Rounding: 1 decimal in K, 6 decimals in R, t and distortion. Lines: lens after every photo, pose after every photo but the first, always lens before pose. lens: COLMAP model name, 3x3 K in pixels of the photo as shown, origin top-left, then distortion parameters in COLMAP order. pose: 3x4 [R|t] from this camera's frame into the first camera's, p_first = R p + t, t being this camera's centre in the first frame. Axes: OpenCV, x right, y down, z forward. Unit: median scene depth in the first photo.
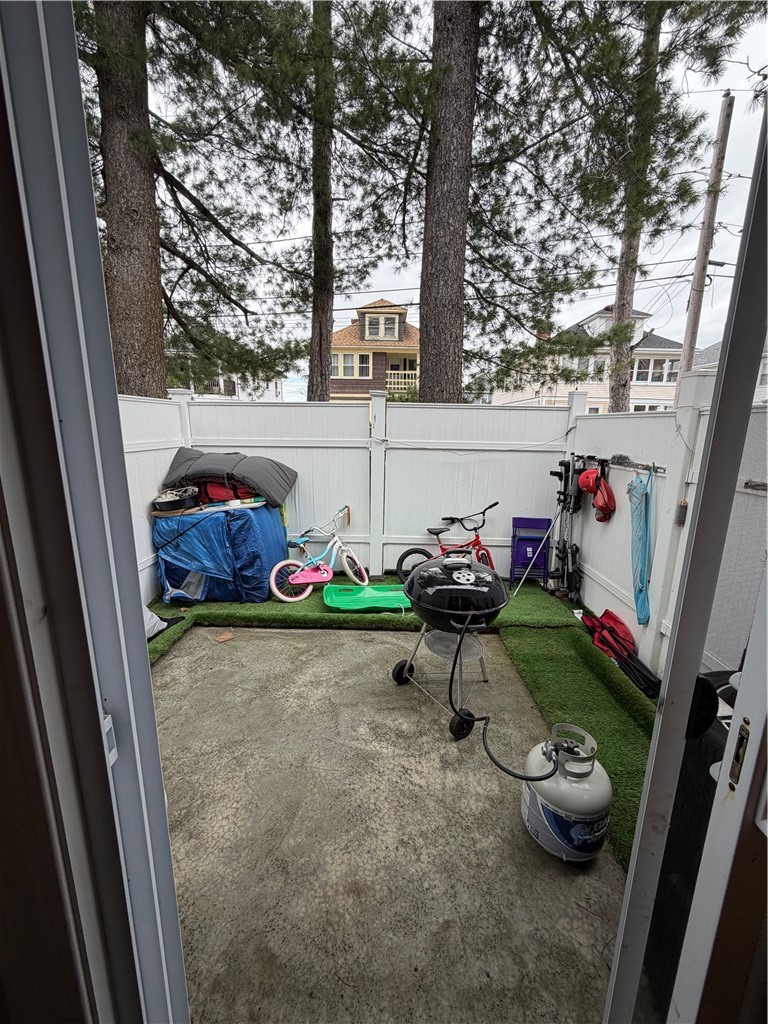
lens RADIAL K [[404.9, 0, 383.1], [0, 404.9, 511.7], [0, 0, 1]] dist [-0.002108, 0.000458]
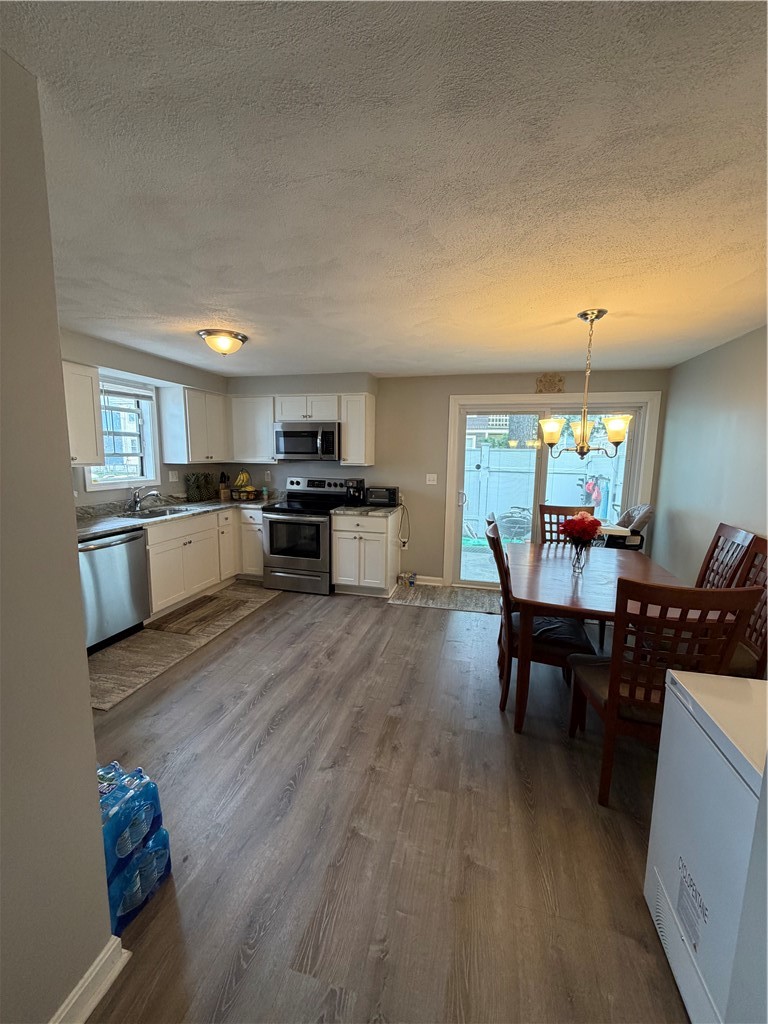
lens RADIAL K [[404.9, 0, 379.2], [0, 404.9, 510.5], [0, 0, 1]] dist [-0.002108, 0.000458]
pose [[0.968432, 0.026728, -0.247839, -0.018338], [-0.045575, 0.996462, -0.070620, 0.241471], [0.245075, 0.079686, 0.966224, -1.263784]]
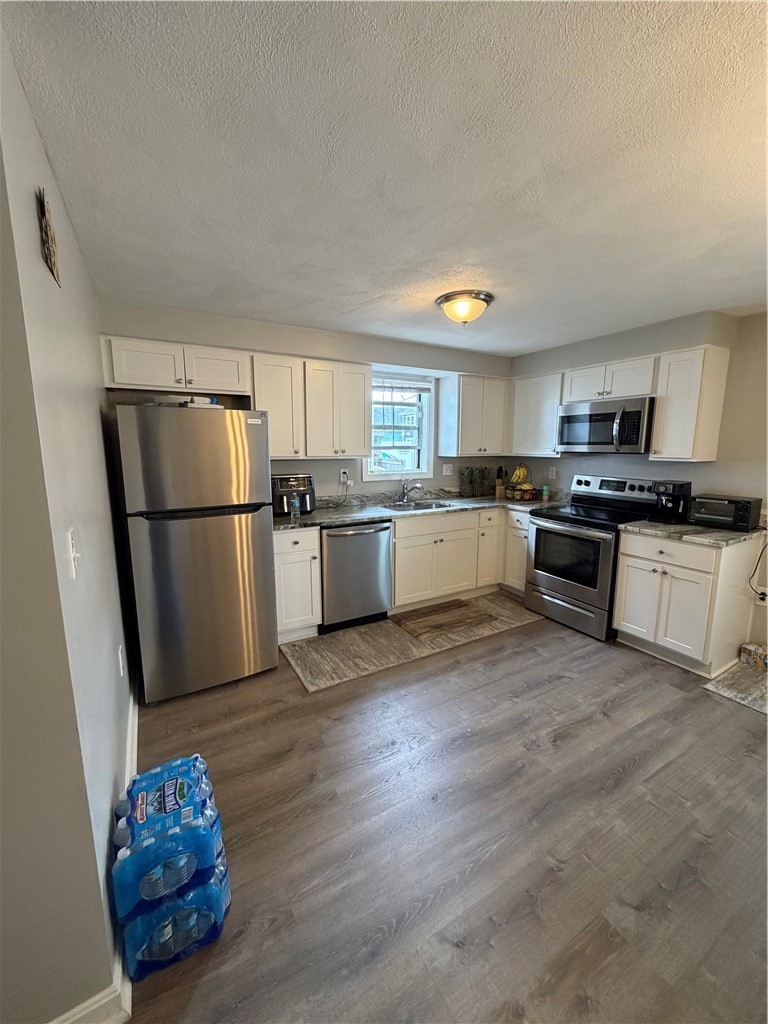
lens RADIAL K [[404.9, 0, 384.5], [0, 404.9, 509.9], [0, 0, 1]] dist [-0.002108, 0.000458]
pose [[0.506453, 0.114645, -0.854612, 0.032704], [-0.171719, 0.984679, 0.030331, 0.152120], [0.844996, 0.131392, 0.518380, -0.779474]]
